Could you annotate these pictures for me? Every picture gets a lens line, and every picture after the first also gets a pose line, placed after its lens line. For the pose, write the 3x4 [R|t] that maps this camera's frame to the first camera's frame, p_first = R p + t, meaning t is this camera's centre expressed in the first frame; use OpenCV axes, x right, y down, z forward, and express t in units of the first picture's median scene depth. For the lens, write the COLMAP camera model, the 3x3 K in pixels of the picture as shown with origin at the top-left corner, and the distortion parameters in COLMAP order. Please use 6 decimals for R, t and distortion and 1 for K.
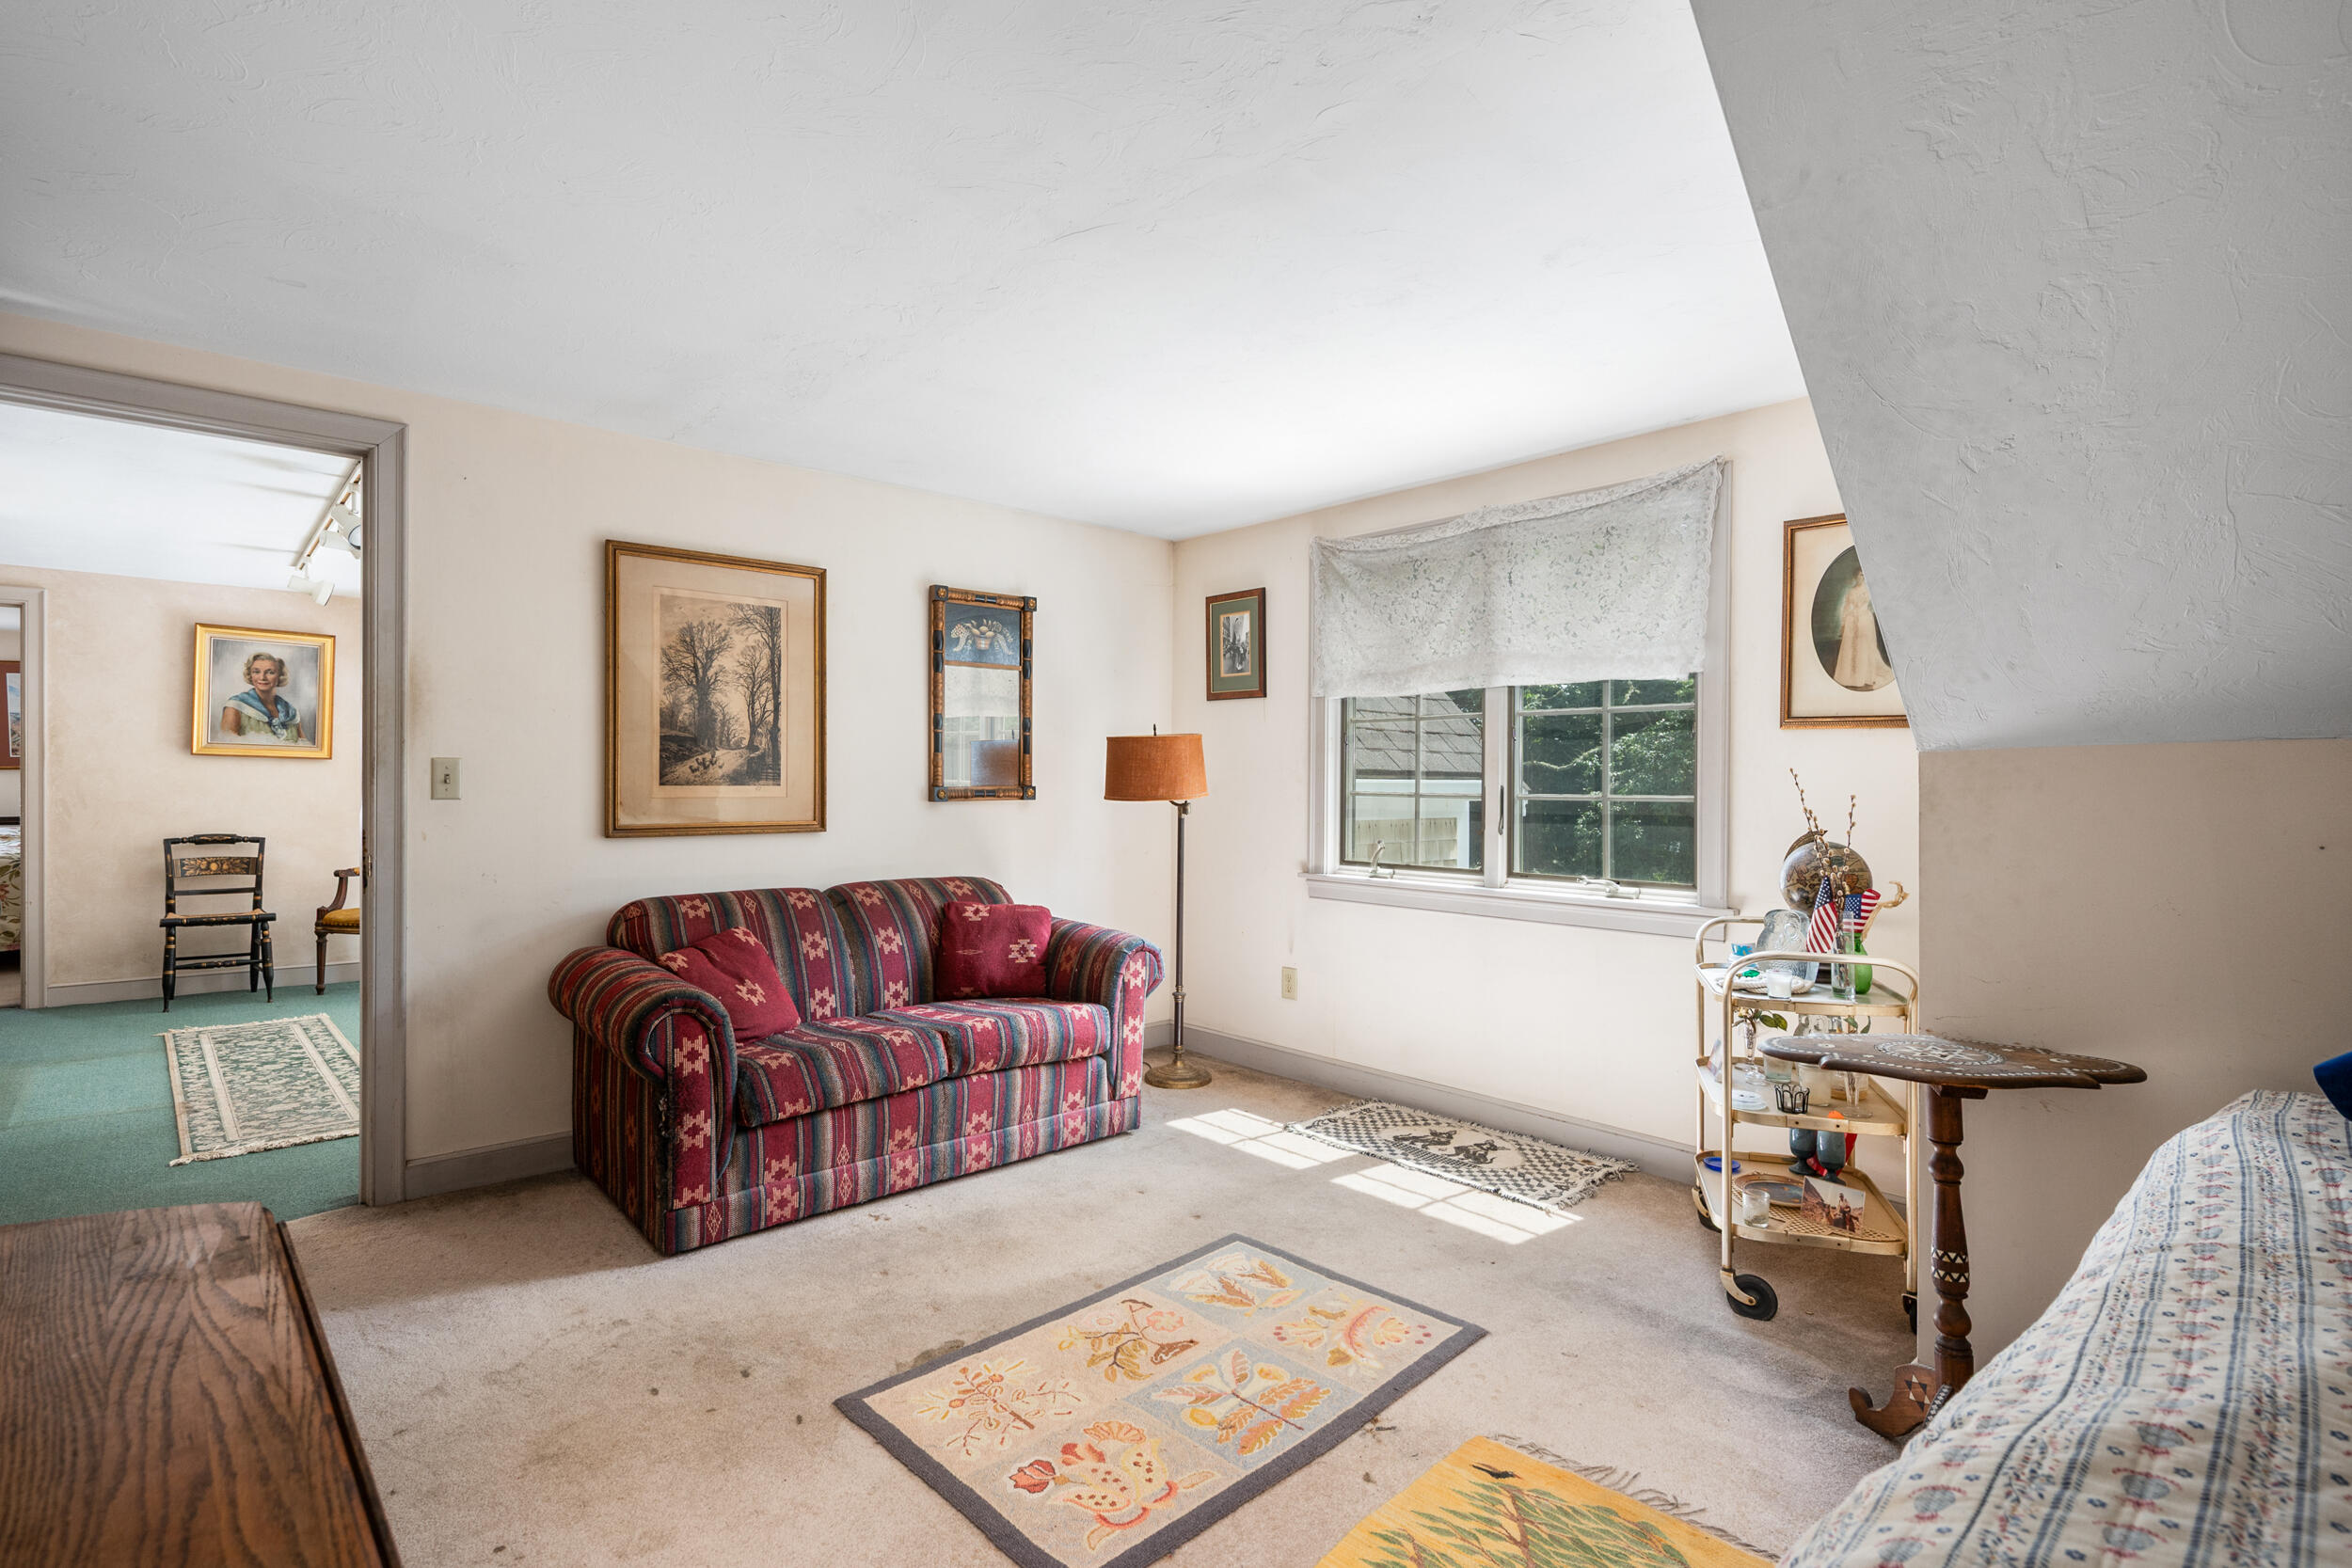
lens RADIAL K [[1068.0, 0, 1141.5], [0, 1068.0, 781.2], [0, 0, 1]] dist [-0.003868, 0.000381]
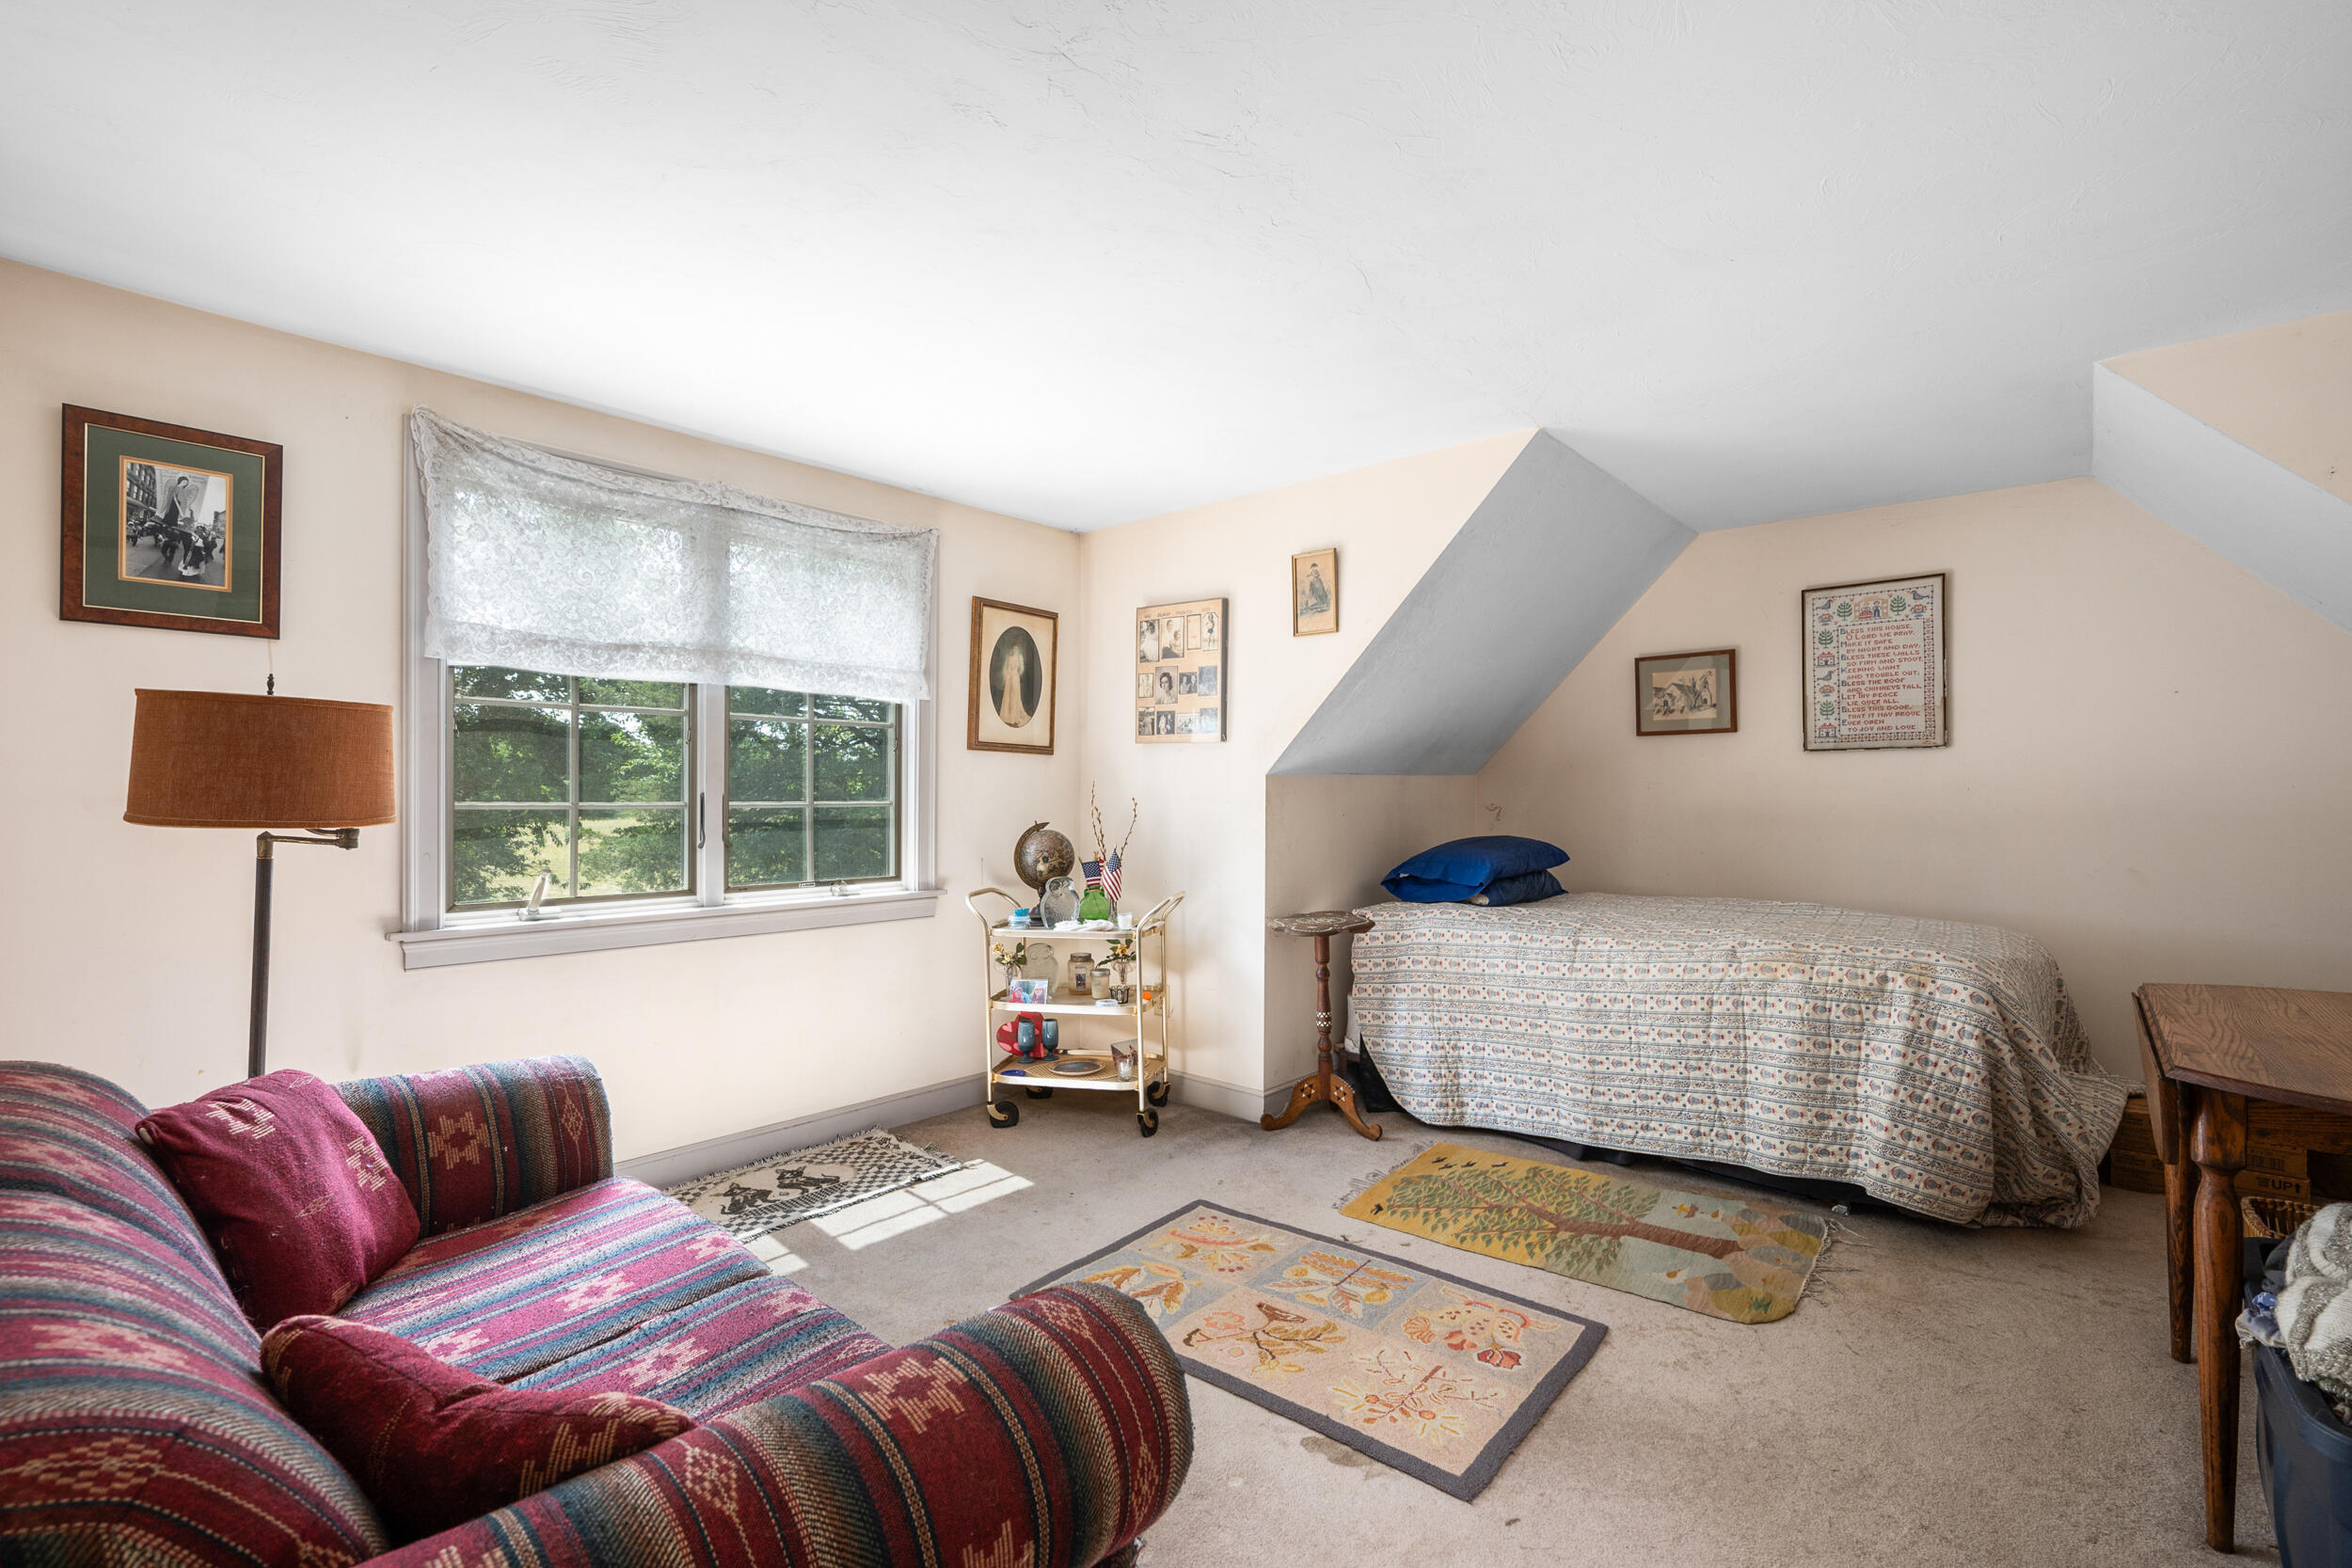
lens RADIAL K [[1068.0, 0, 1159.1], [0, 1068.0, 790.9], [0, 0, 1]] dist [-0.003868, 0.000381]
pose [[-0.106552, -0.001711, 0.994306, -0.596836], [-0.001271, 0.999998, 0.001585, 0.000589], [-0.994306, -0.001094, -0.106554, 0.712794]]
